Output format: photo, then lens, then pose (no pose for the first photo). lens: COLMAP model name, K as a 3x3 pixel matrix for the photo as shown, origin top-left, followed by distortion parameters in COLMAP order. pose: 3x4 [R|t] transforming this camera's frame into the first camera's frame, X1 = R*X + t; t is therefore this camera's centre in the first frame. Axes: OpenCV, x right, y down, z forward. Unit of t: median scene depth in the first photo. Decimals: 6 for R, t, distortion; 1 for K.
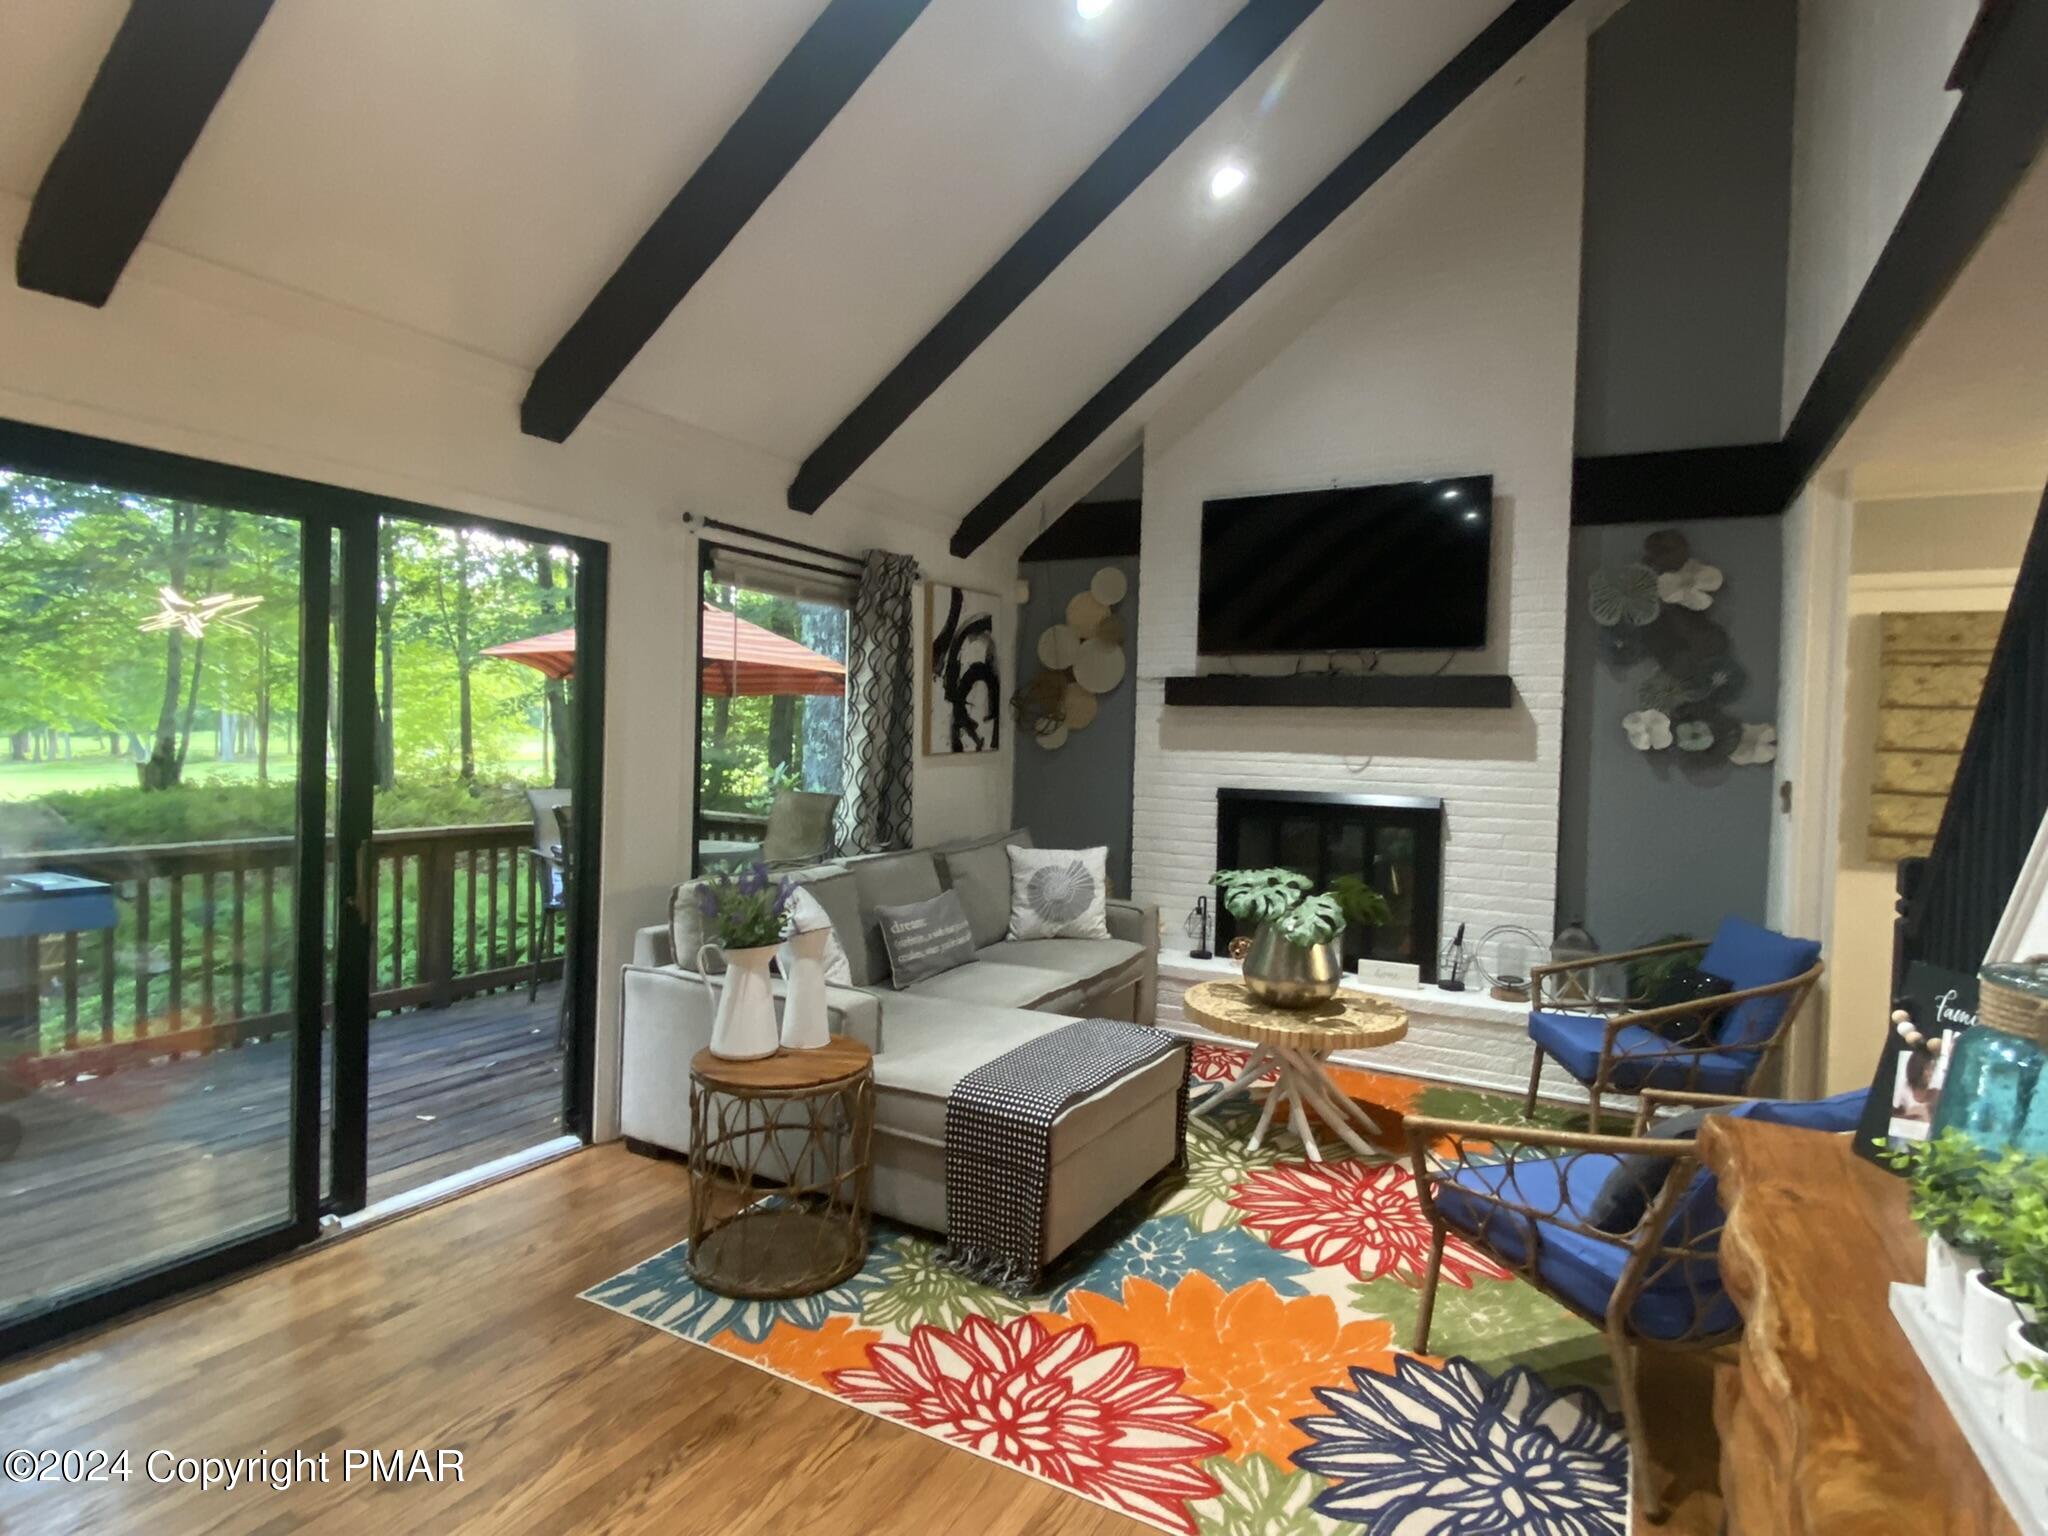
lens RADIAL K [[1104.3, 0, 1013.9], [0, 1104.3, 778.2], [0, 0, 1]] dist [0.014042, -0.025403]
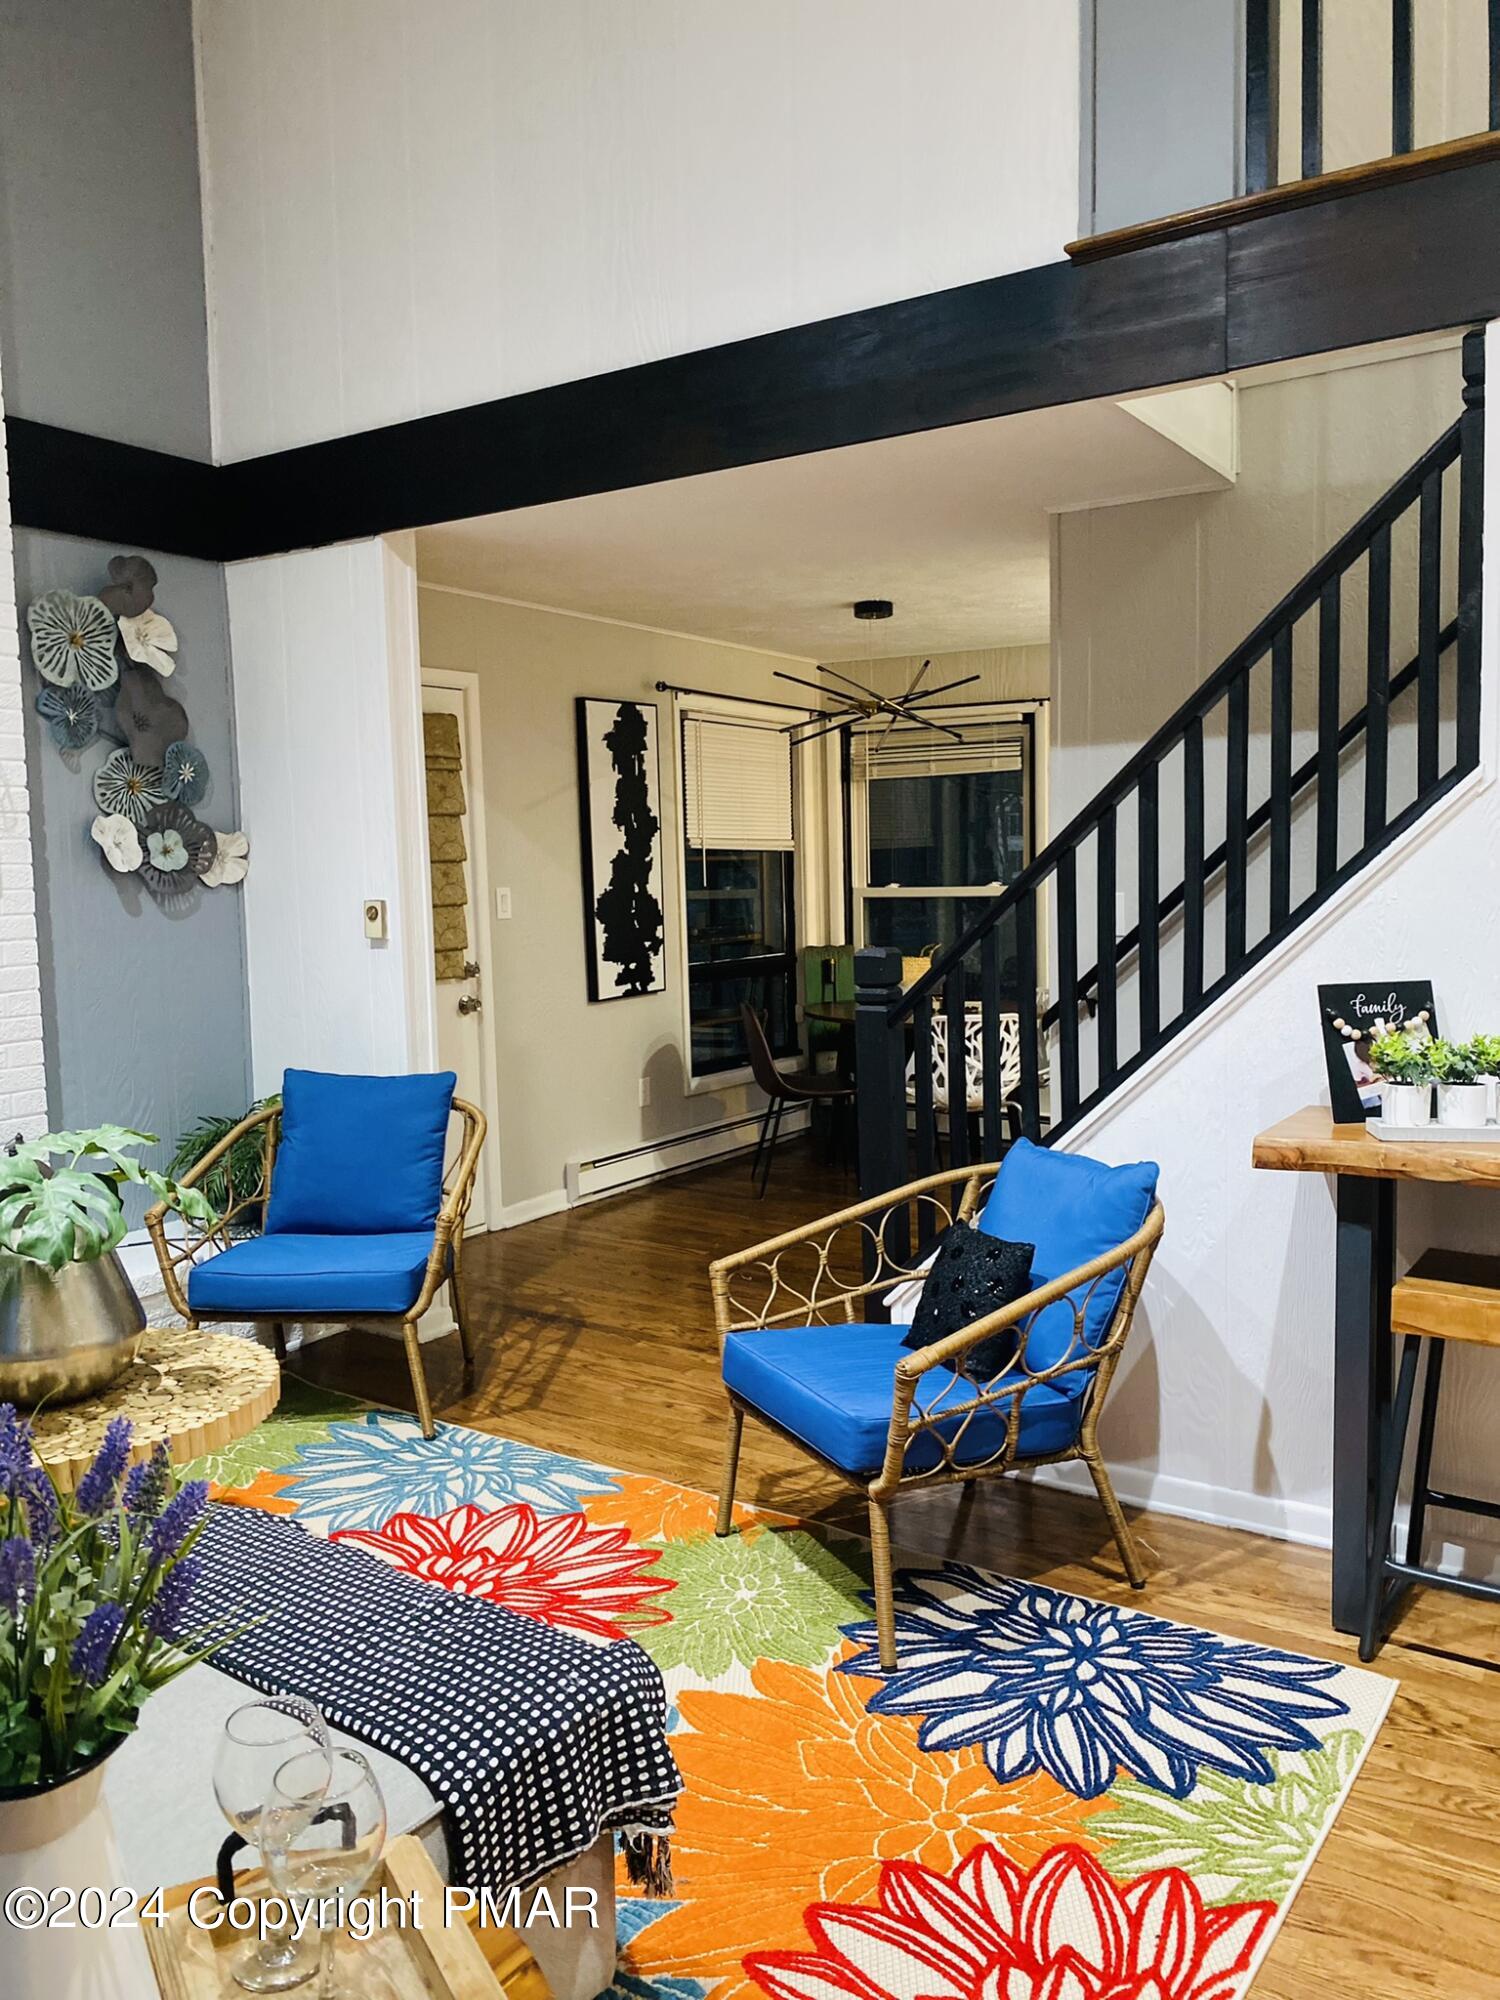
lens RADIAL K [[1515.9, 0, 751.5], [0, 1515.9, 989.0], [0, 0, 1]] dist [0.045415, -0.061962]
pose [[0.082304, -0.107919, 0.990747, -0.512443], [0.061526, 0.992774, 0.103029, -0.039078], [-0.994706, 0.052477, 0.088349, 0.759565]]
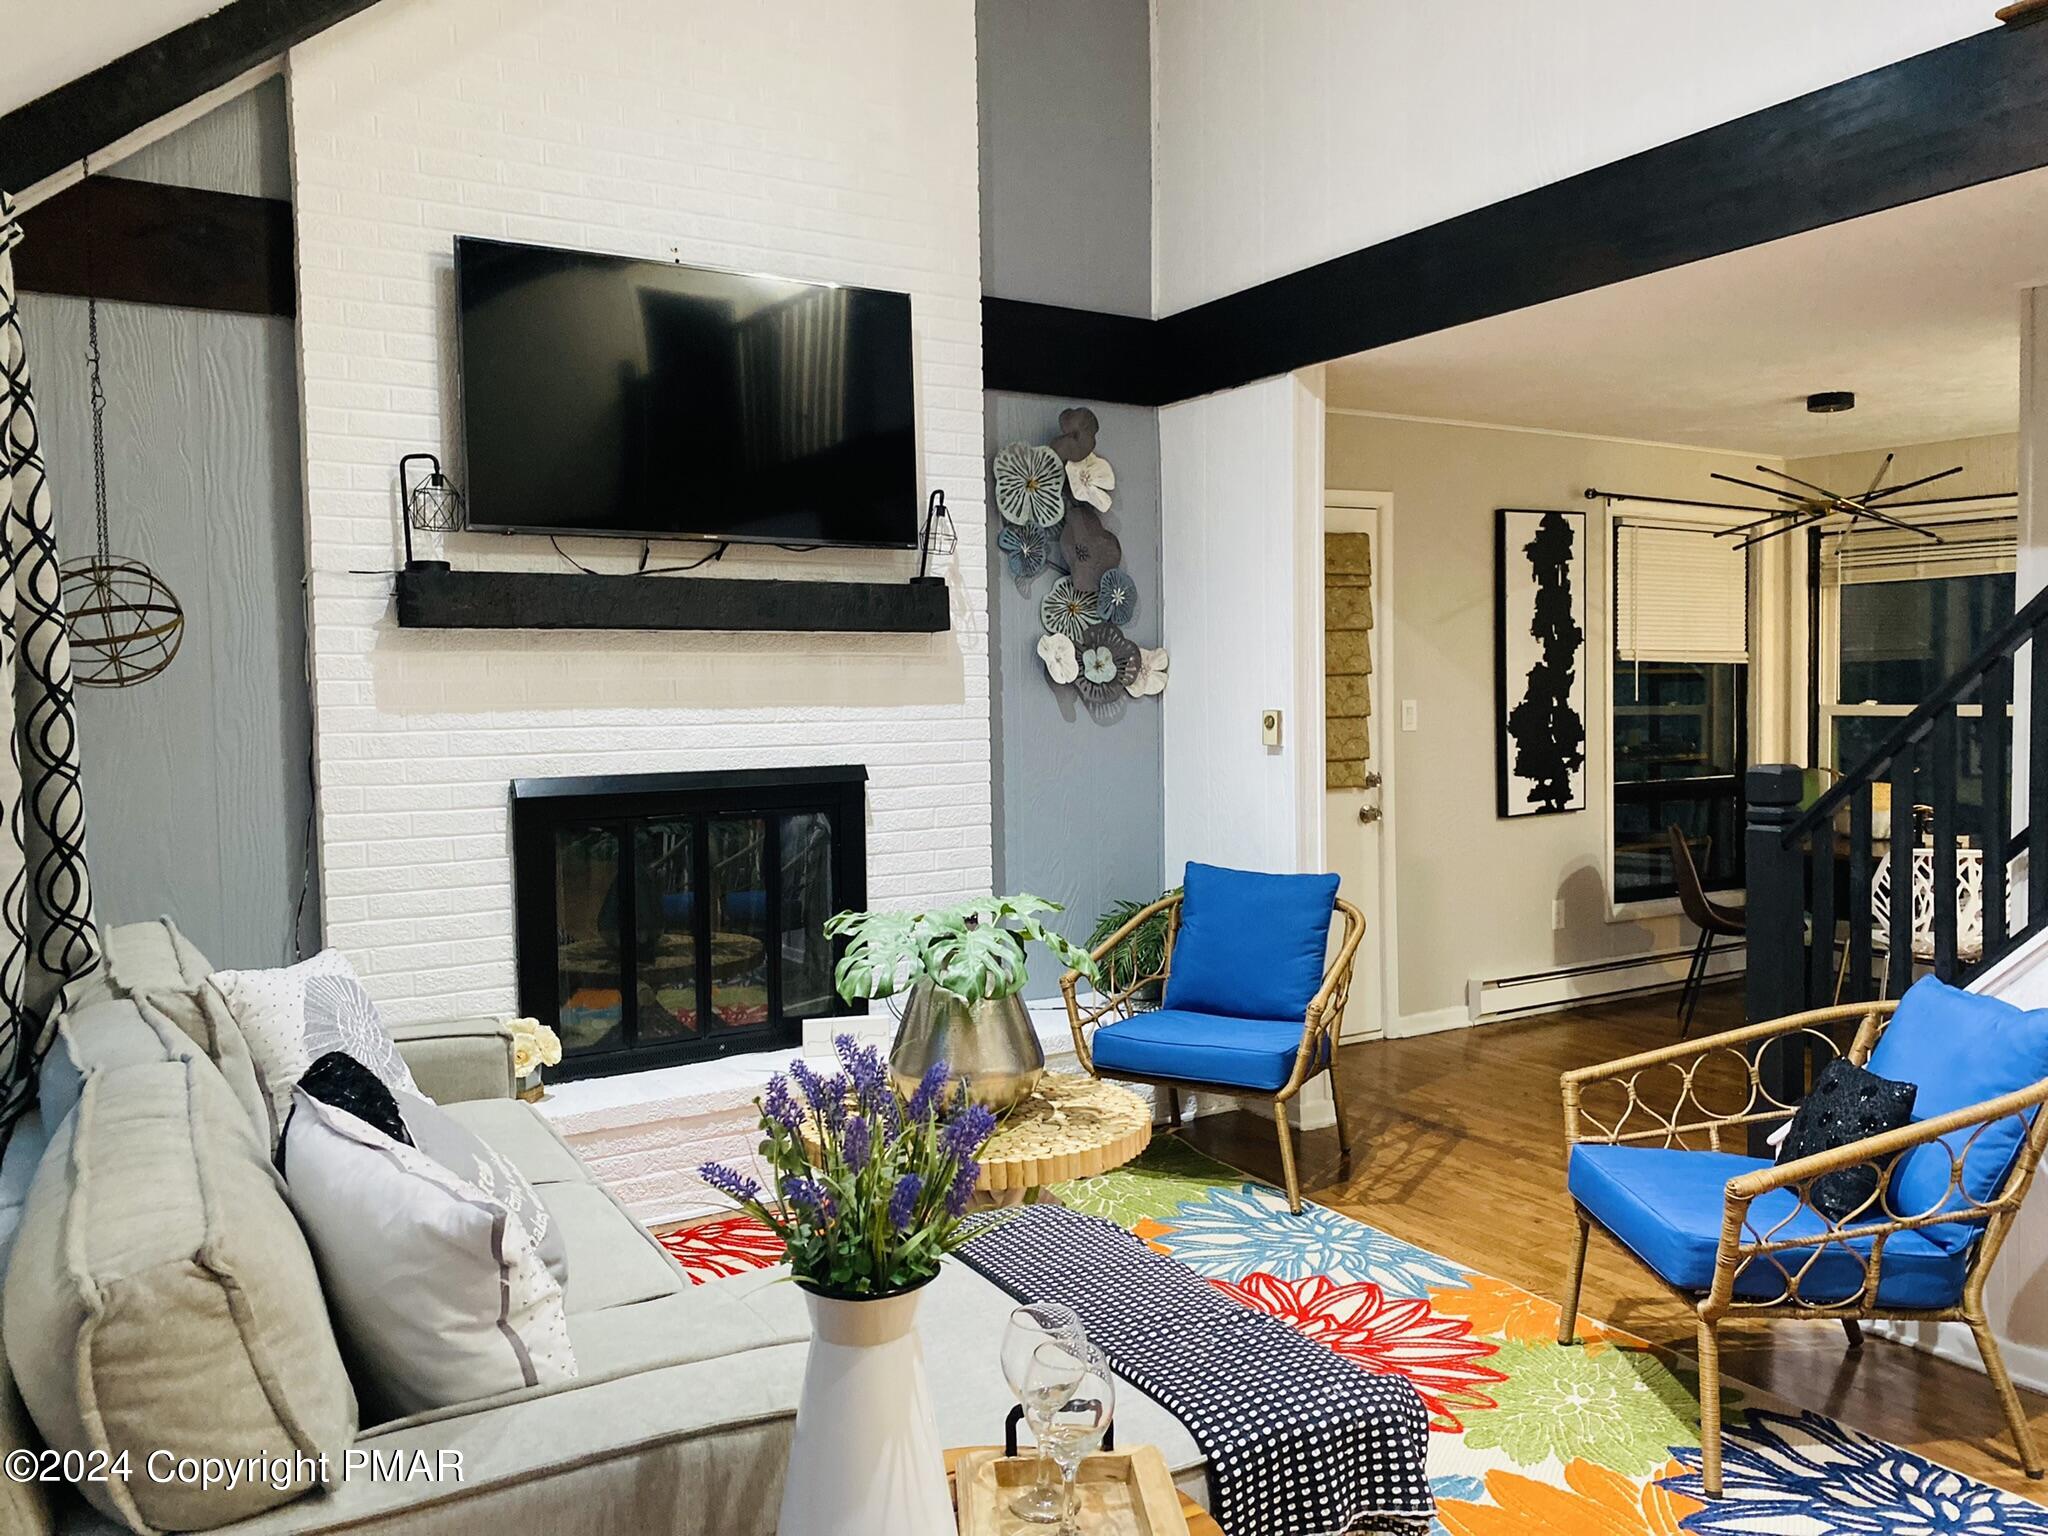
lens RADIAL K [[1552.3, 0, 1040.0], [0, 1552.3, 764.1], [0, 0, 1]] dist [0.045415, -0.061962]
pose [[0.491661, -0.071781, 0.867823, -0.595223], [0.061117, 0.996984, 0.047839, -0.031988], [-0.868639, 0.029518, 0.494565, 0.666664]]
